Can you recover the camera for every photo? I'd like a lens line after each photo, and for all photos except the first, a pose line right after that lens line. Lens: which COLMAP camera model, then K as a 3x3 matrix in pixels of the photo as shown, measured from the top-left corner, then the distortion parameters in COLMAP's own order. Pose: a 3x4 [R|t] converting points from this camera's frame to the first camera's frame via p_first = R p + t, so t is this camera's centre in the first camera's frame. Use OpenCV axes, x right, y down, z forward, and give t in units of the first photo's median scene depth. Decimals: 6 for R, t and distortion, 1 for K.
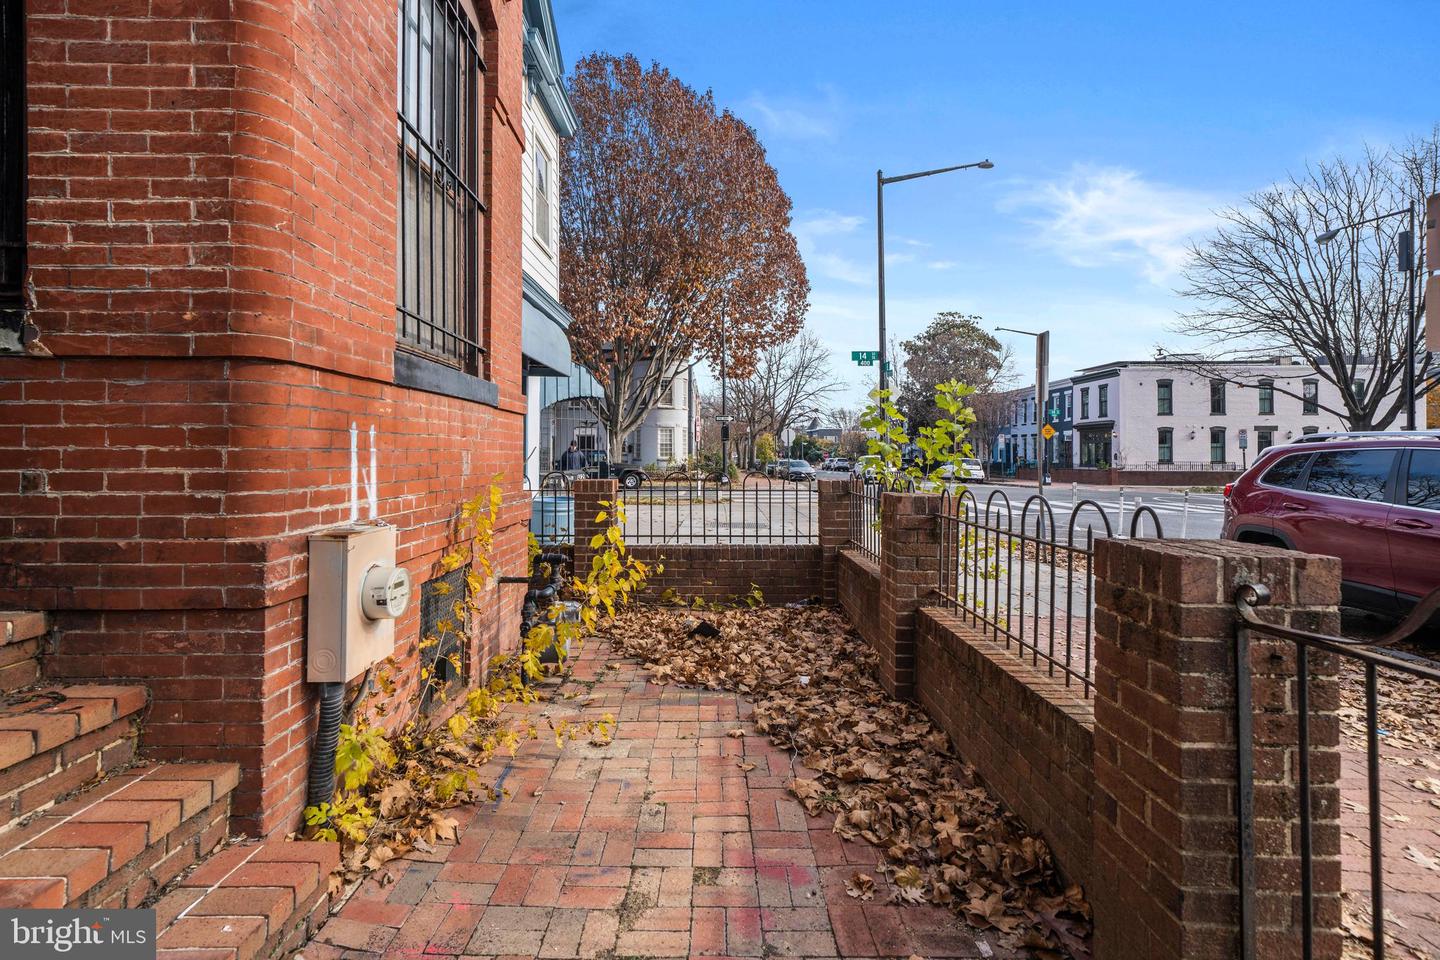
lens RADIAL K [[695.7, 0, 702.4], [0, 695.7, 442.5], [0, 0, 1]] dist [0.022117, -0.000406]
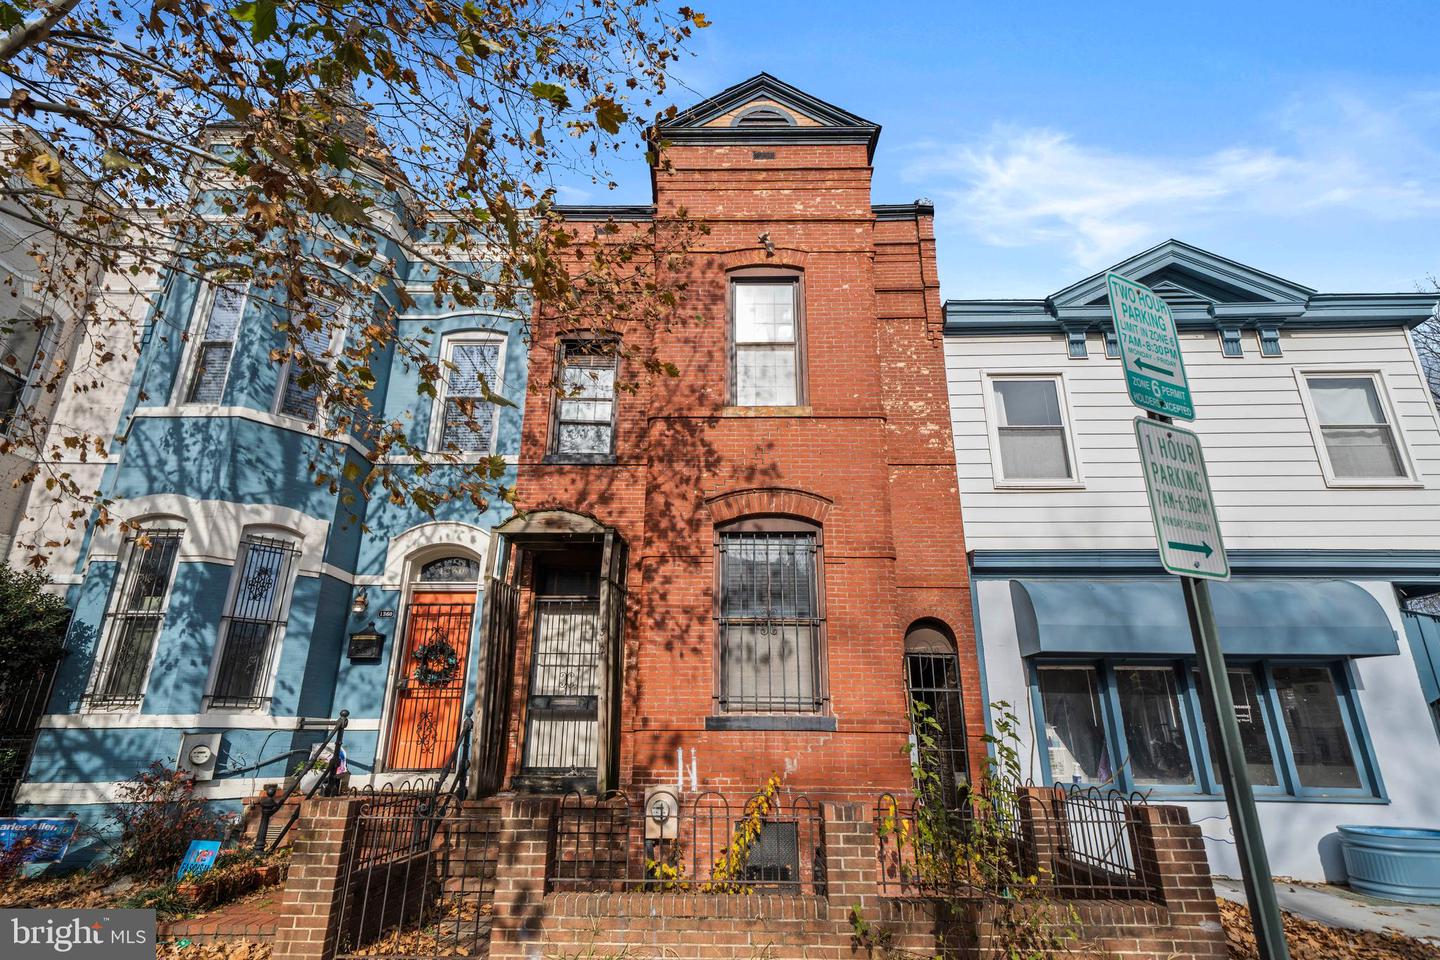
lens RADIAL K [[741.1, 0, 720.0], [0, 741.1, 480.0], [0, 0, 1]] dist [0.010481, 0.000518]
pose [[-0.000726, -0.331056, -0.943611, 2.221926], [0.010749, 0.943554, -0.331045, -0.044136], [0.999942, -0.010383, 0.002873, 0.959382]]
